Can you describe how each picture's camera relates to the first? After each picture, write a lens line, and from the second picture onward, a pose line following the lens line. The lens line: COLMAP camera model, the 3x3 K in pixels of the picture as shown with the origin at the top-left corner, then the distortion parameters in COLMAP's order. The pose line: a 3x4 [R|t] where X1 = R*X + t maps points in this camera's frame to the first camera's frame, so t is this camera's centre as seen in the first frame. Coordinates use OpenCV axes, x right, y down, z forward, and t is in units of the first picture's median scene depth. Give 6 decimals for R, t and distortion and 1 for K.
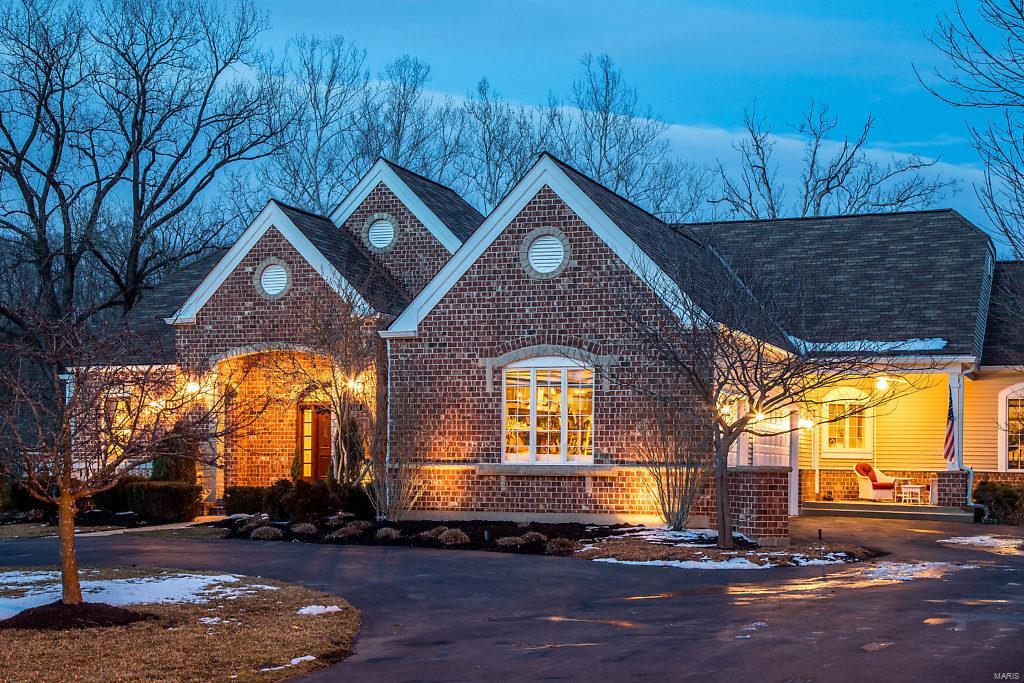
lens RADIAL K [[1505.0, 0, 512.0], [0, 1505.0, 341.5], [0, 0, 1]] dist [0.170358, 0.017271]
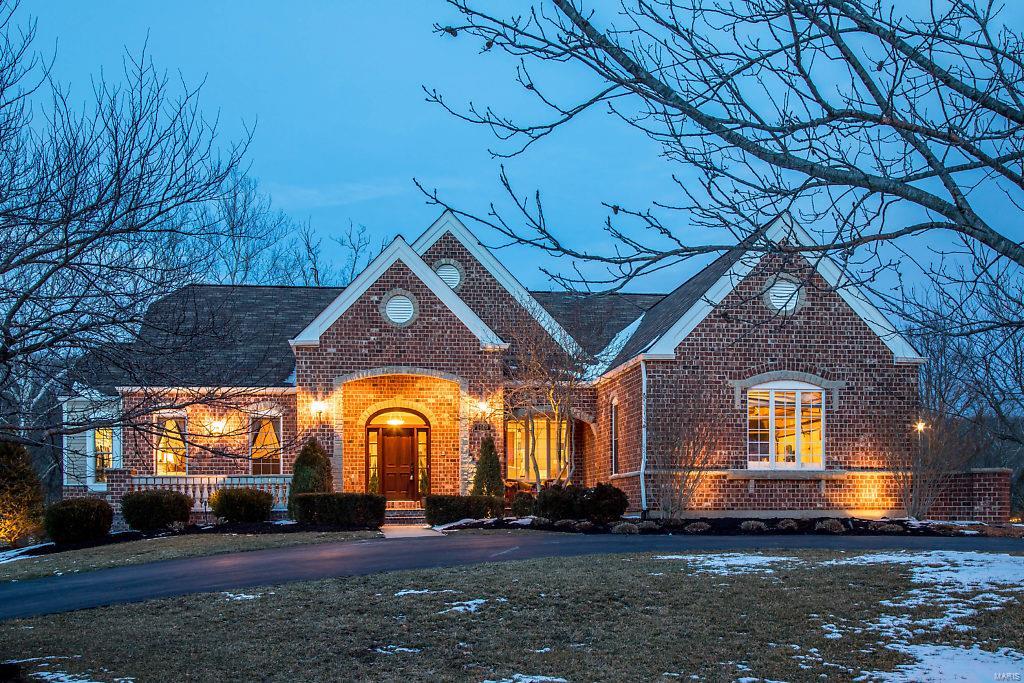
lens RADIAL K [[1157.2, 0, 513.6], [0, 1157.2, 431.0], [0, 0, 1]] dist [-0.008298, 0.001921]
pose [[0.891085, 0.022307, 0.453288, -0.578317], [-0.027465, 0.999611, 0.004799, 0.051074], [-0.453005, -0.016726, 0.891351, 0.273409]]
